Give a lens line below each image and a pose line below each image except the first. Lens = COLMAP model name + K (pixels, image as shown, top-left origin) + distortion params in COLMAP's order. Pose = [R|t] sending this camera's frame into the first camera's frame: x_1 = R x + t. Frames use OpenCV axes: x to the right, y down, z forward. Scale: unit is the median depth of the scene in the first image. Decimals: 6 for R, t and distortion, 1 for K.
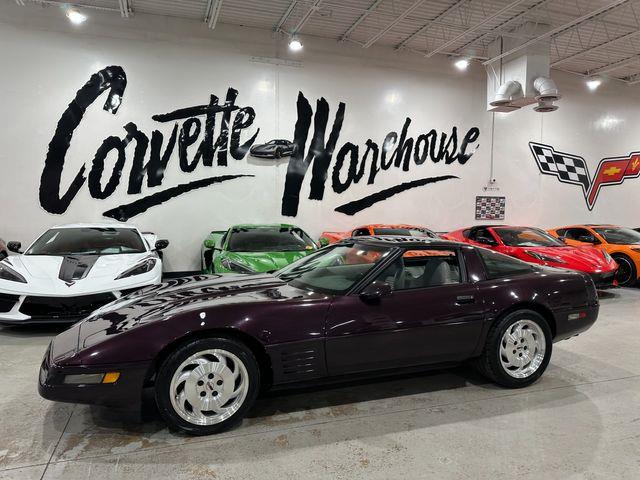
lens RADIAL K [[454.7, 0, 325.7], [0, 454.7, 249.2], [0, 0, 1]] dist [0.075508, -0.102944]
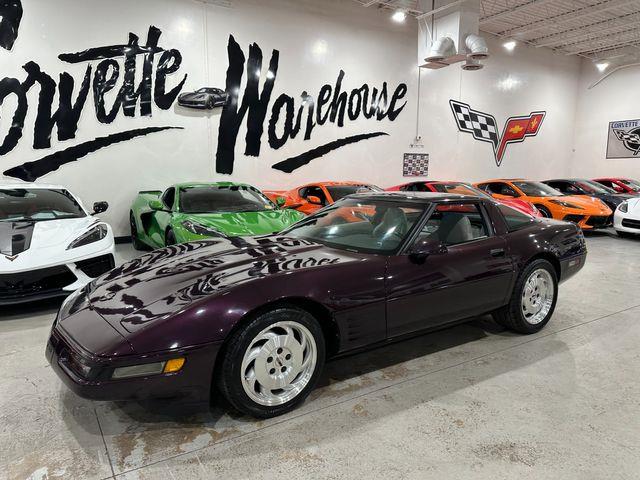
lens RADIAL K [[454.7, 0, 328.3], [0, 454.7, 247.7], [0, 0, 1]] dist [0.075508, -0.102944]
pose [[0.972080, -0.046513, 0.229993, -0.101772], [0.026616, 0.995688, 0.088870, 0.000105], [-0.233135, -0.080267, 0.969126, 0.038841]]
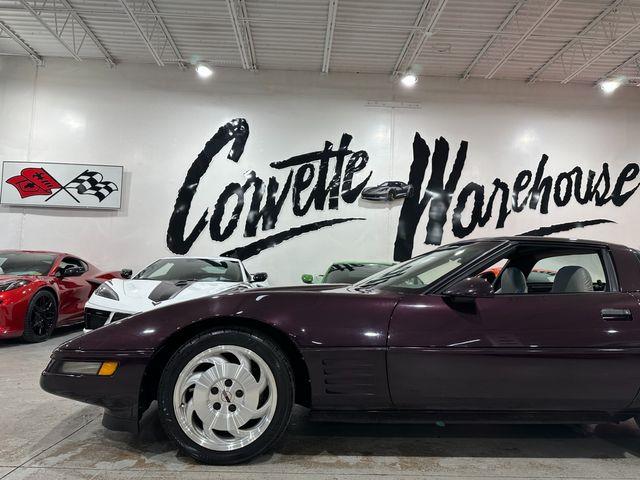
lens RADIAL K [[454.1, 0, 320.6], [0, 454.1, 248.4], [0, 0, 1]] dist [0.063102, -0.079327]
pose [[0.955669, -0.000803, -0.294441, 0.033637], [-0.045235, 0.987724, -0.149516, 0.047152], [0.290946, 0.156207, 0.943901, 0.086137]]
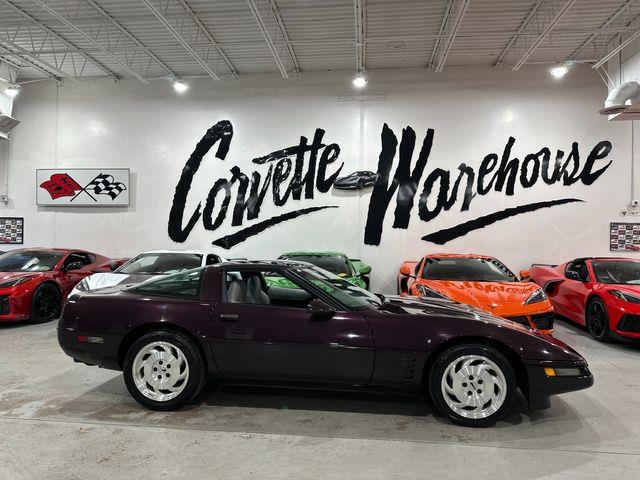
lens RADIAL K [[454.7, 0, 324.3], [0, 454.7, 246.6], [0, 0, 1]] dist [0.075508, -0.102944]
pose [[0.903094, 0.004504, -0.429418, 0.272488], [-0.035500, 0.997305, -0.064199, -0.000436], [0.427972, 0.073223, 0.900821, 0.046681]]
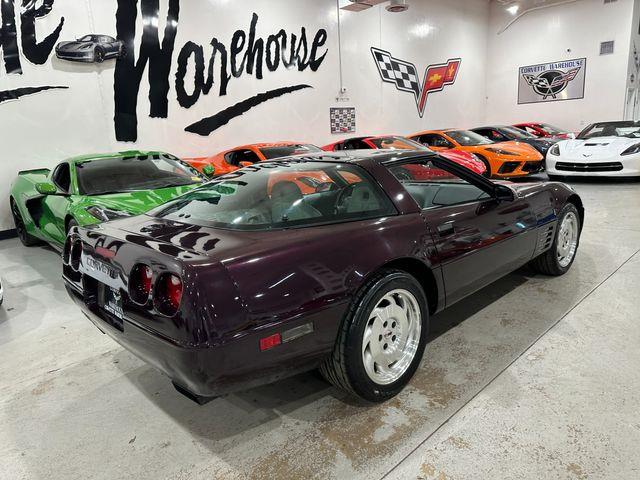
lens RADIAL K [[454.7, 0, 331.8], [0, 454.7, 243.5], [0, 0, 1]] dist [0.075508, -0.102944]
pose [[0.898572, -0.163358, 0.407286, -0.121774], [0.098804, 0.979612, 0.174925, -0.006473], [-0.427558, -0.116942, 0.896392, 0.149404]]
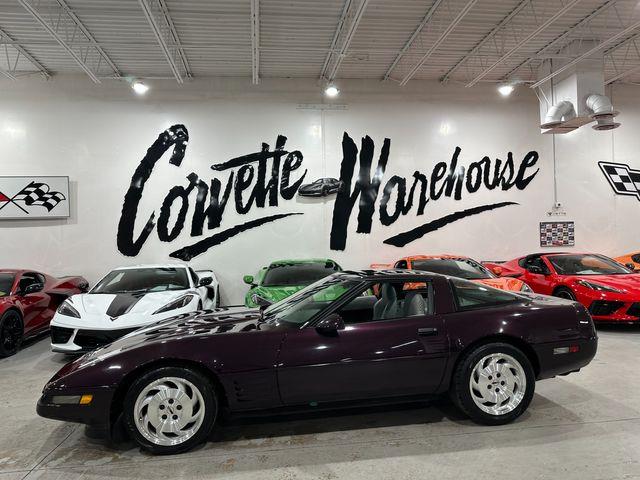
lens RADIAL K [[454.7, 0, 323.8], [0, 454.7, 247.6], [0, 0, 1]] dist [0.075508, -0.102944]
pose [[0.978411, -0.037340, -0.203267, 0.103735], [0.022323, 0.996883, -0.075675, -0.001611], [0.205459, 0.069503, 0.976195, -0.014666]]
